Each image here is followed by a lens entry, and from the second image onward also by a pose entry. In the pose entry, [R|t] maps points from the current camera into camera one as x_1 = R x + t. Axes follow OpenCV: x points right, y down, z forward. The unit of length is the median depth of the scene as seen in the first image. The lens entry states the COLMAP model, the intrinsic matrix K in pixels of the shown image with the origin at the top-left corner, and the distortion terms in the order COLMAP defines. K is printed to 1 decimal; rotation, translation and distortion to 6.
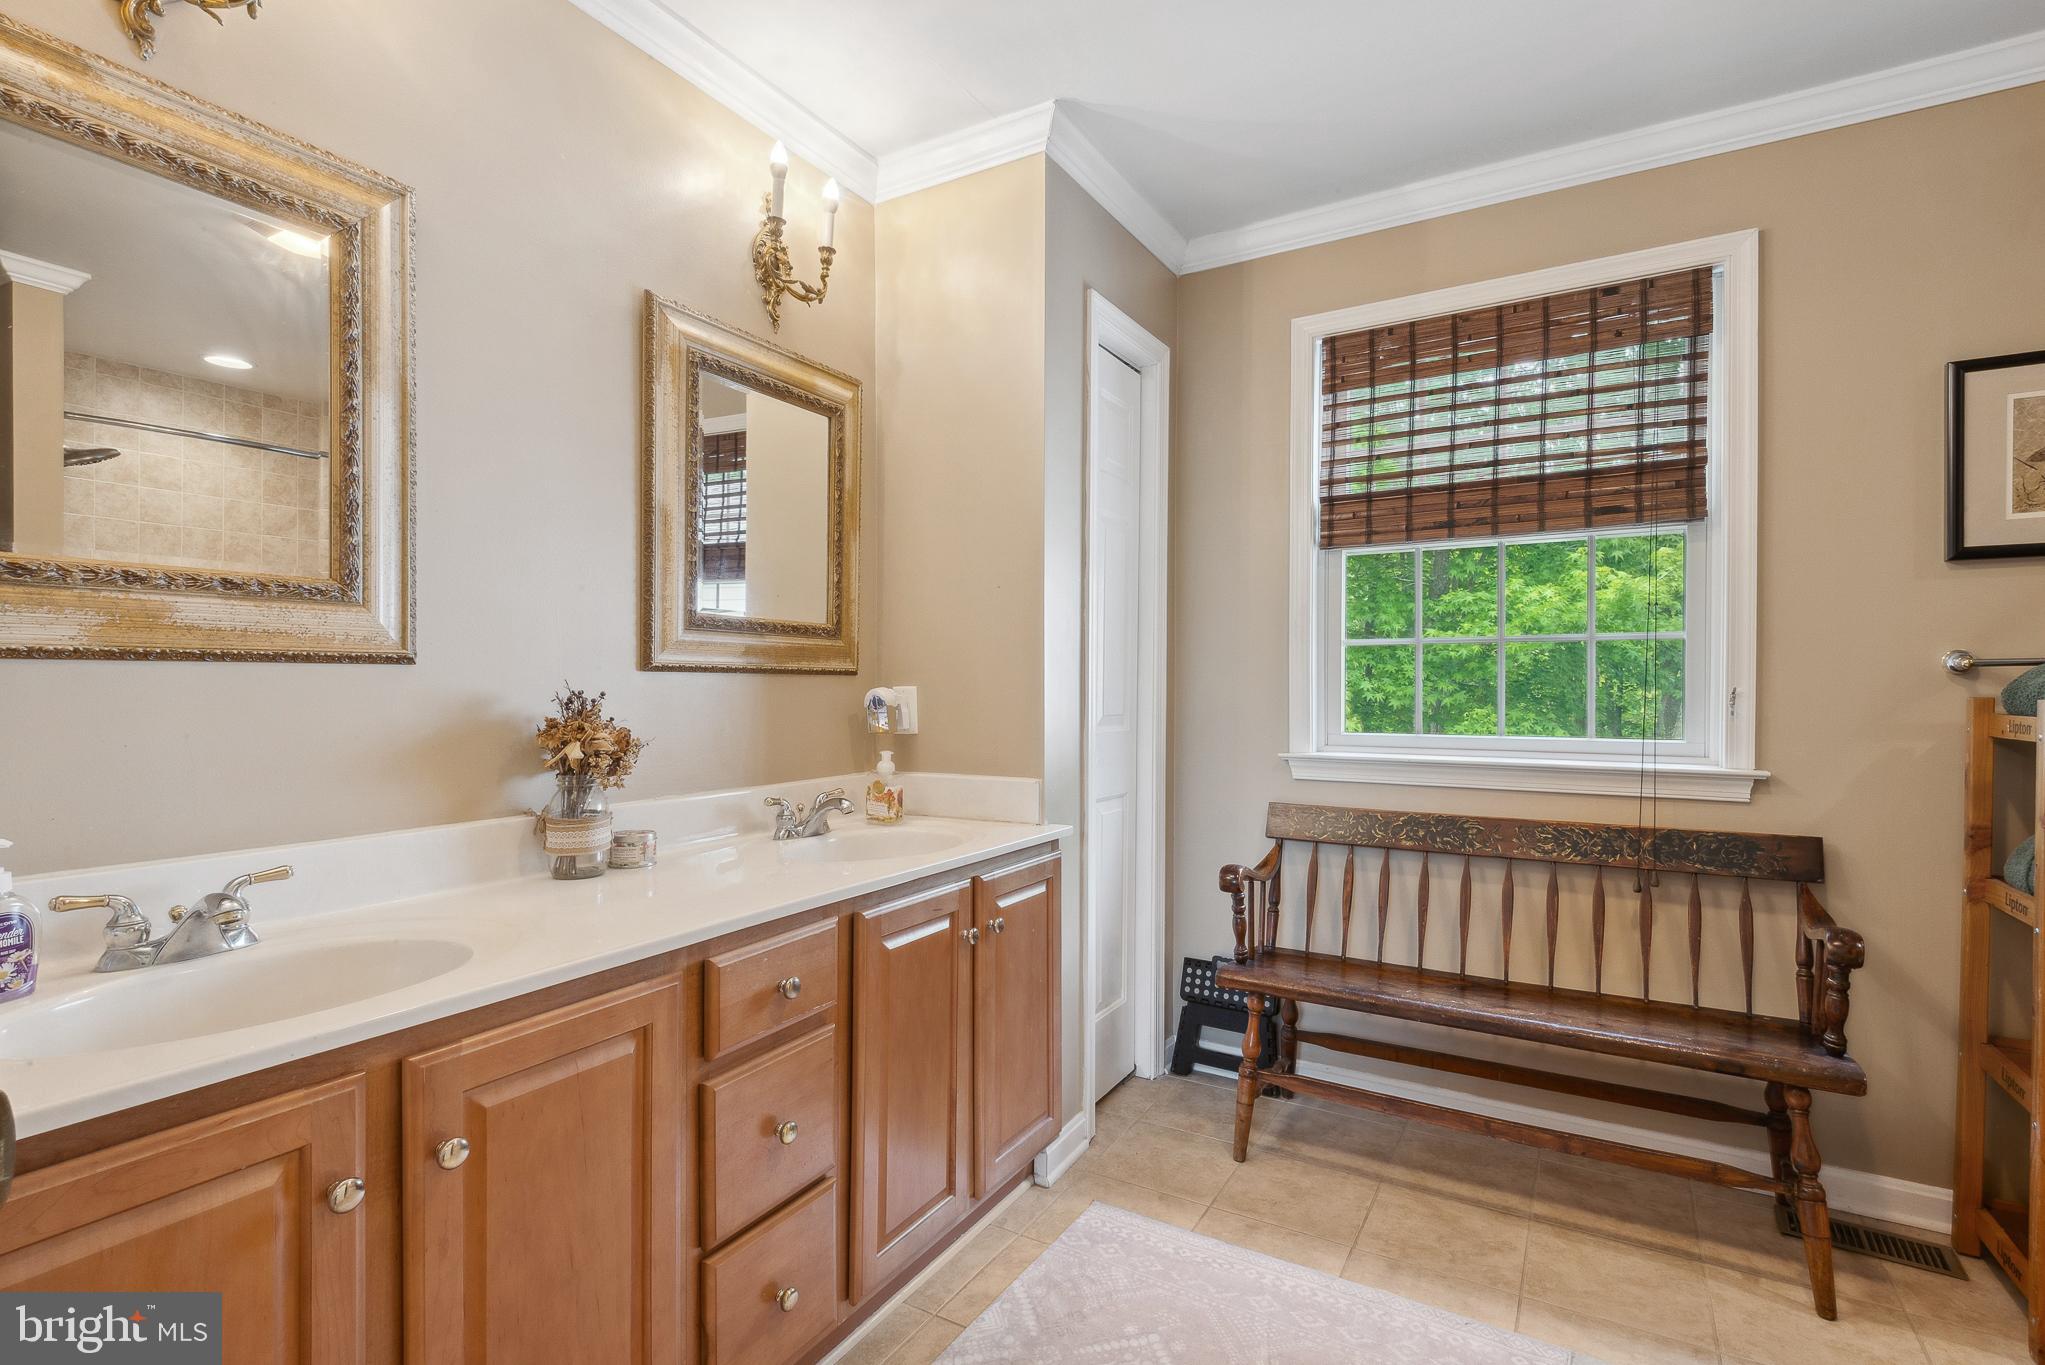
lens RADIAL K [[964.8, 0, 1036.7], [0, 964.8, 688.3], [0, 0, 1]] dist [0.008594, -0.005858]
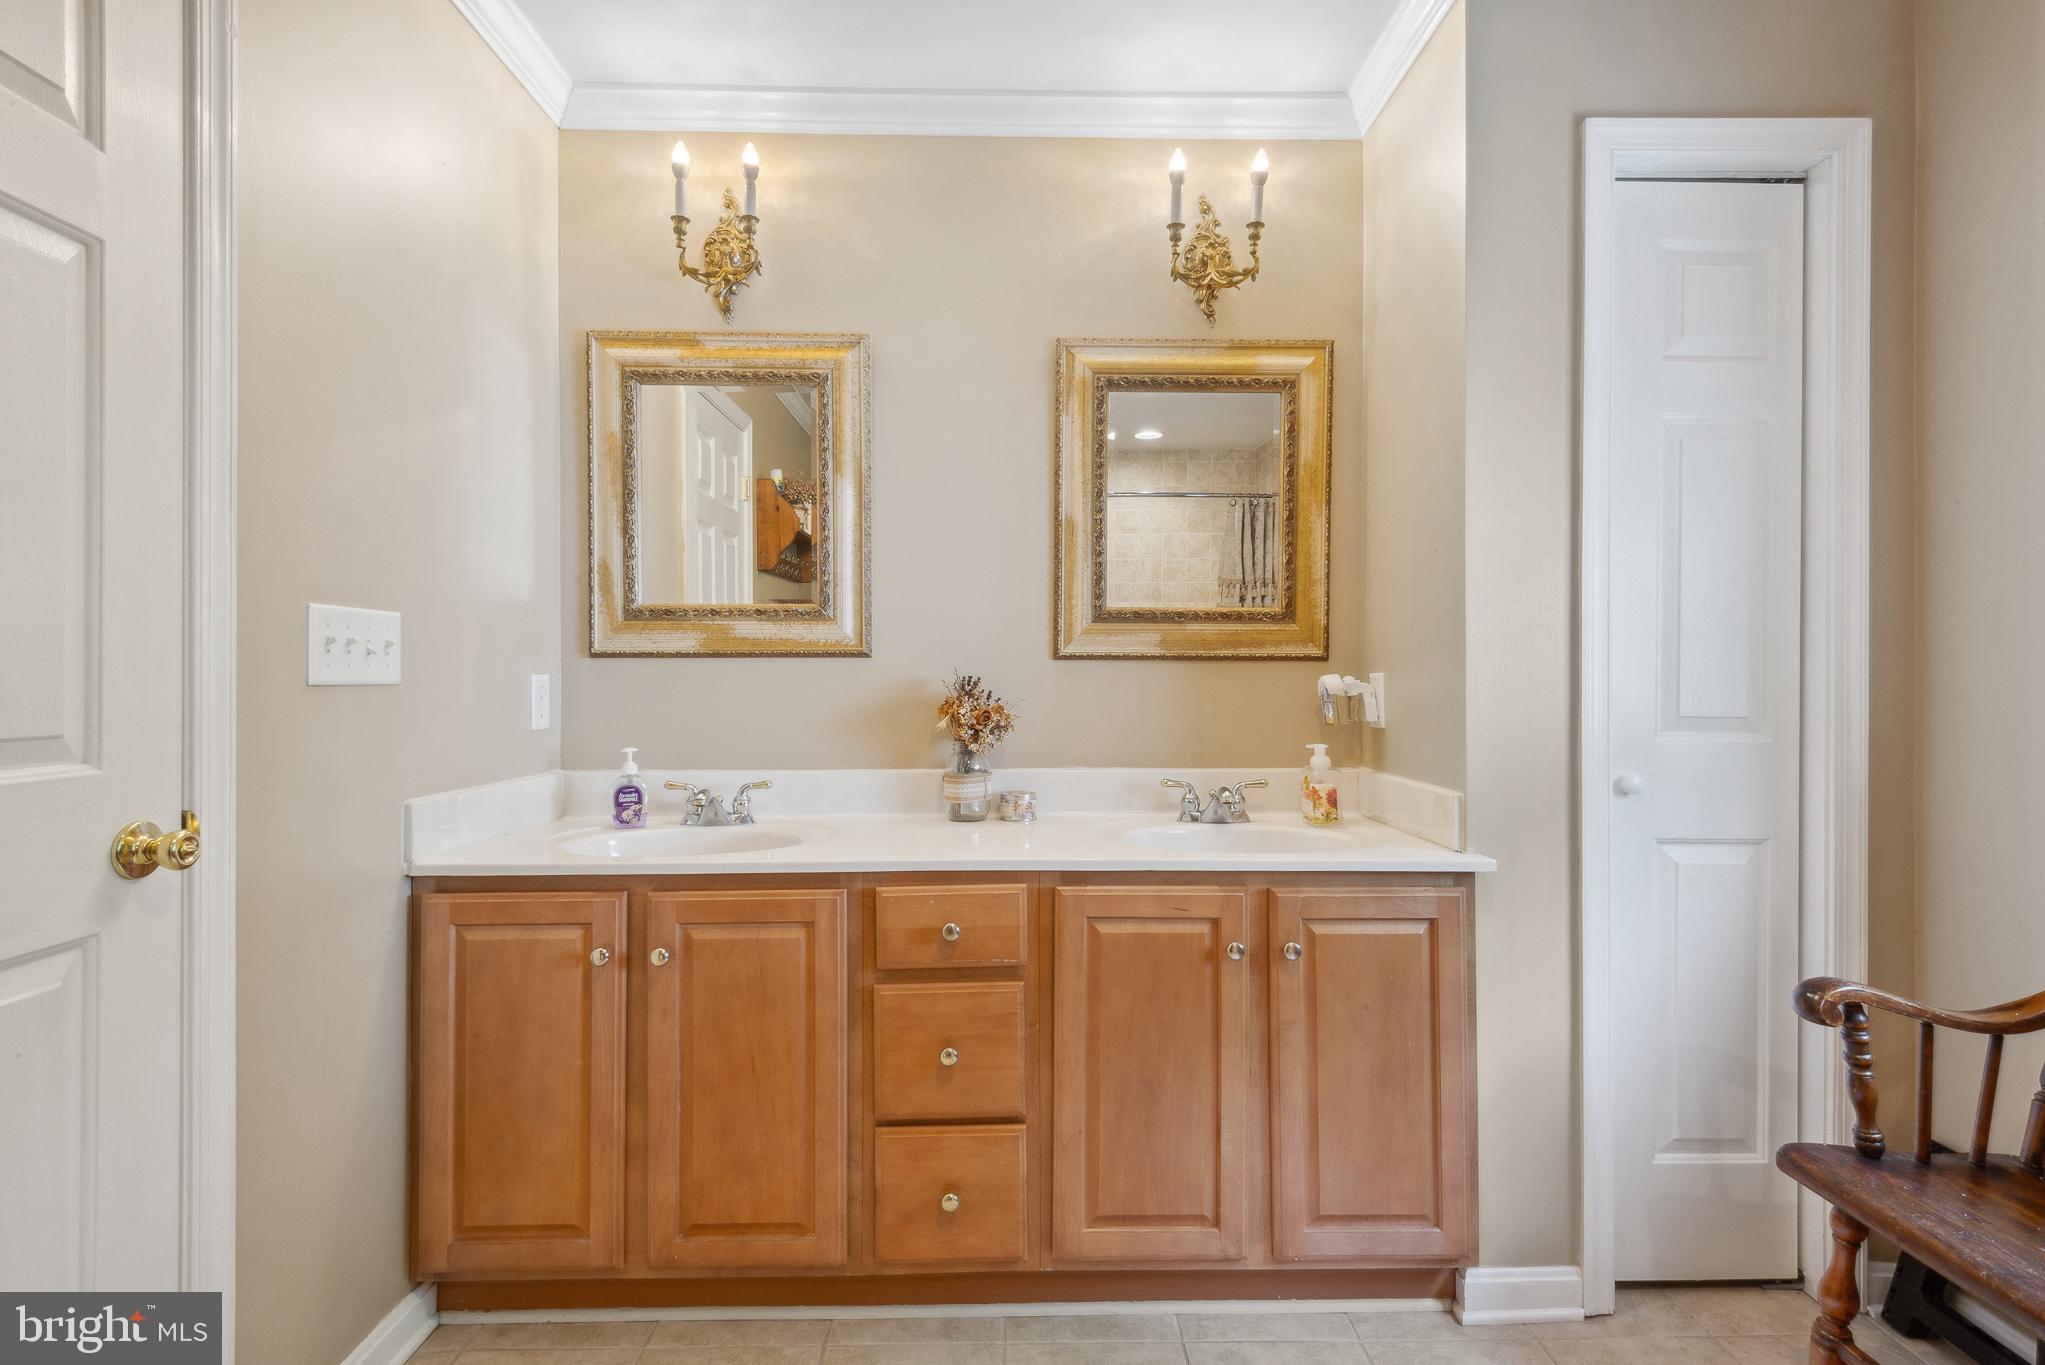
lens RADIAL K [[964.8, 0, 1020.3], [0, 964.8, 667.1], [0, 0, 1]] dist [0.008594, -0.005858]
pose [[0.517311, -0.003733, -0.855789, 0.654338], [-0.003603, 0.999972, -0.006539, -0.001279], [0.855790, 0.006466, 0.517284, 0.395027]]
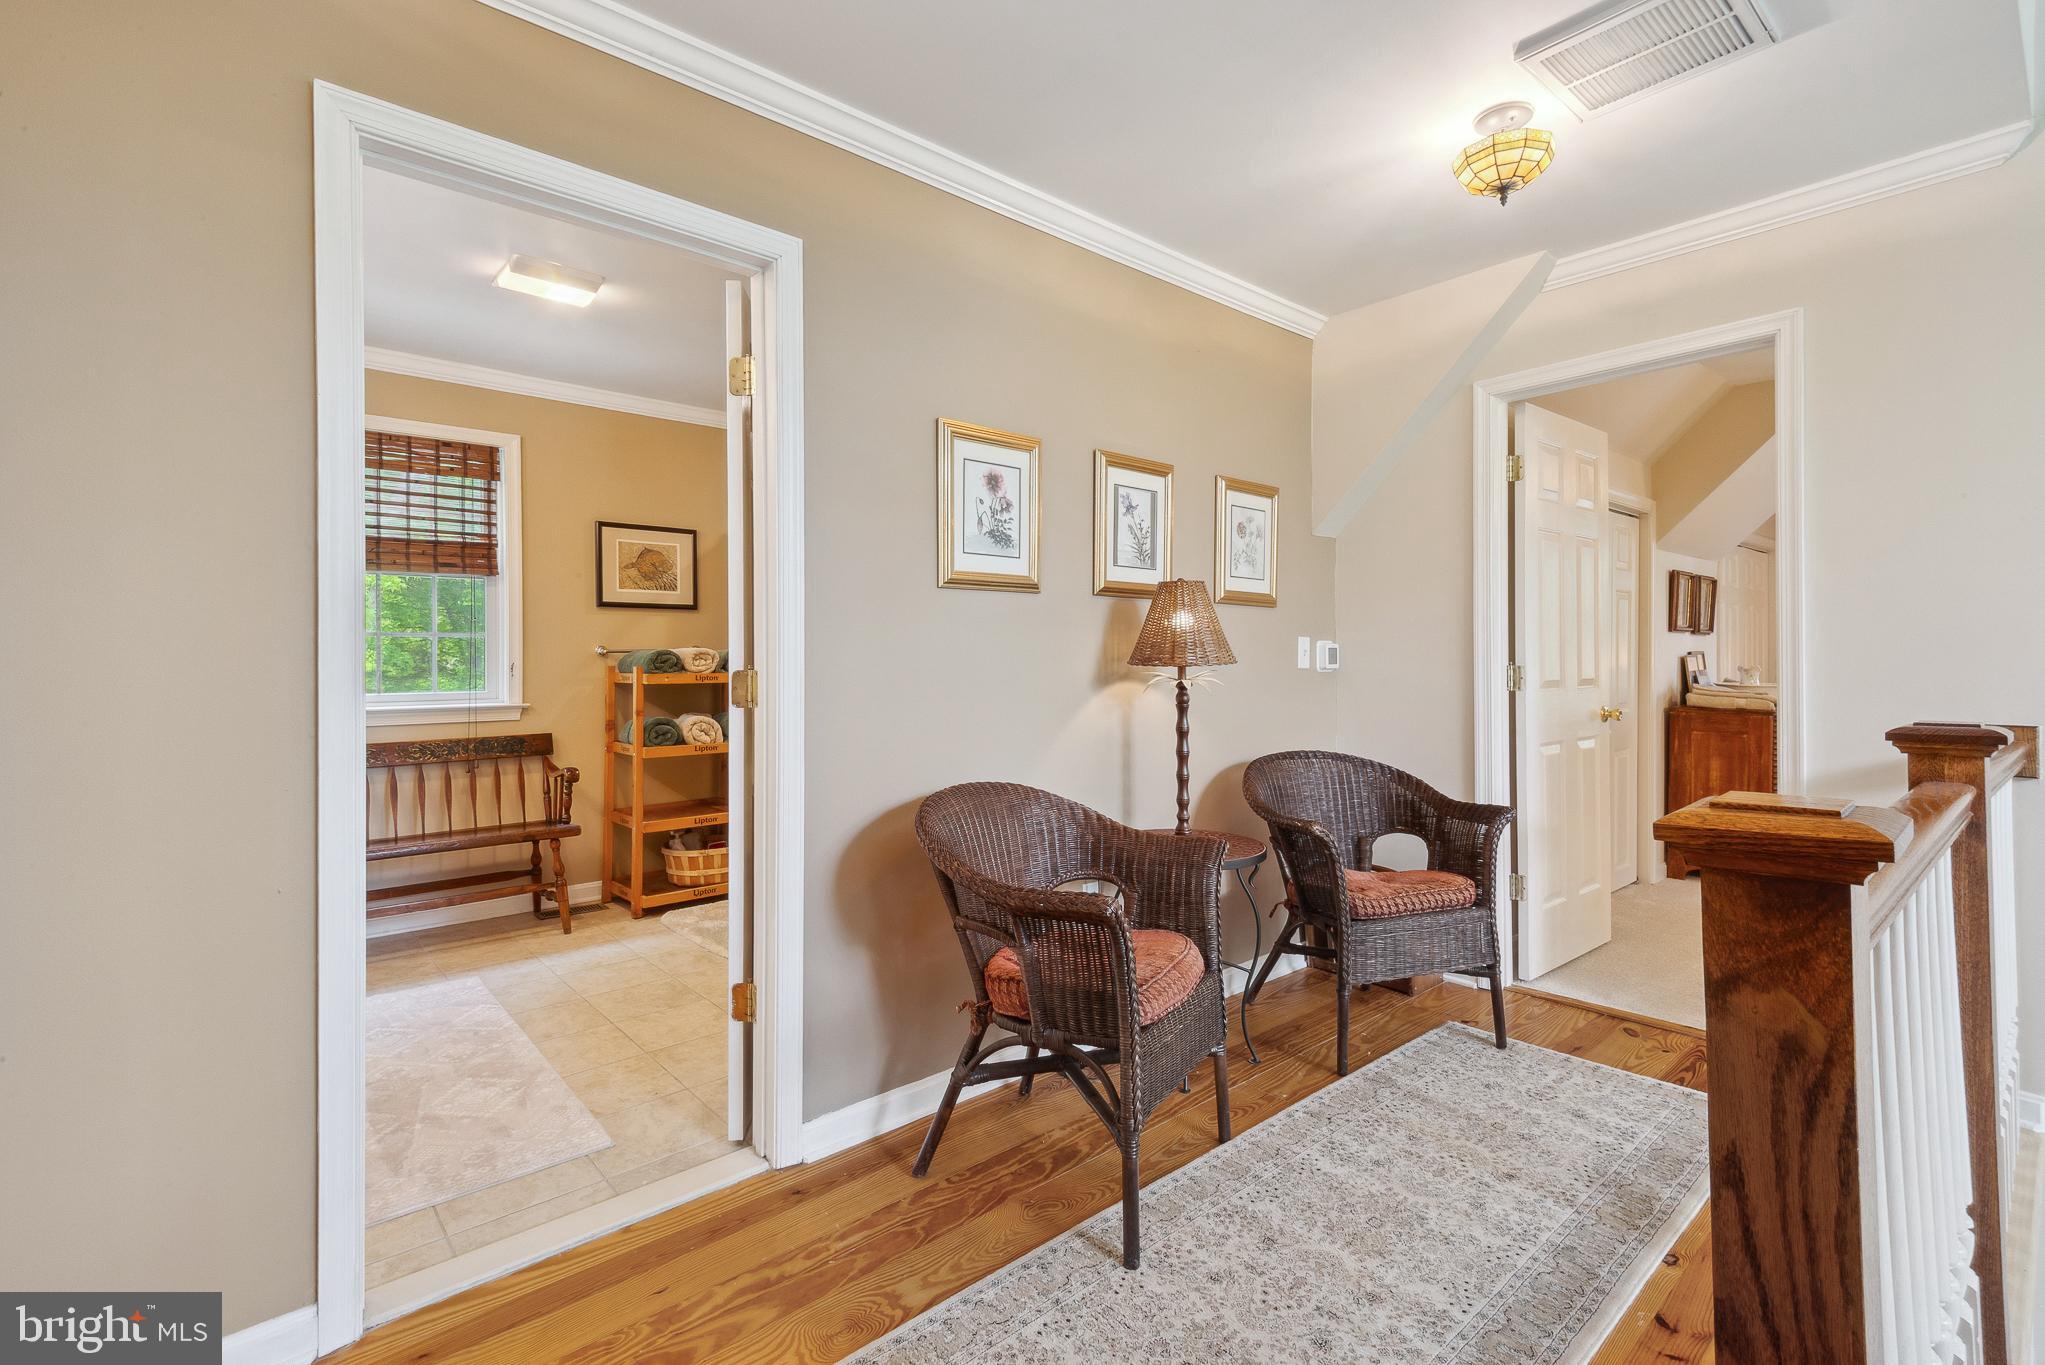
lens RADIAL K [[935.2, 0, 1032.4], [0, 935.2, 666.4], [0, 0, 1]] dist [0.001454, -0.001765]
pose [[0.311799, -0.023491, 0.949858, -0.750765], [0.002361, 0.999710, 0.023950, -0.035531], [-0.950145, -0.005225, 0.311764, -0.599126]]
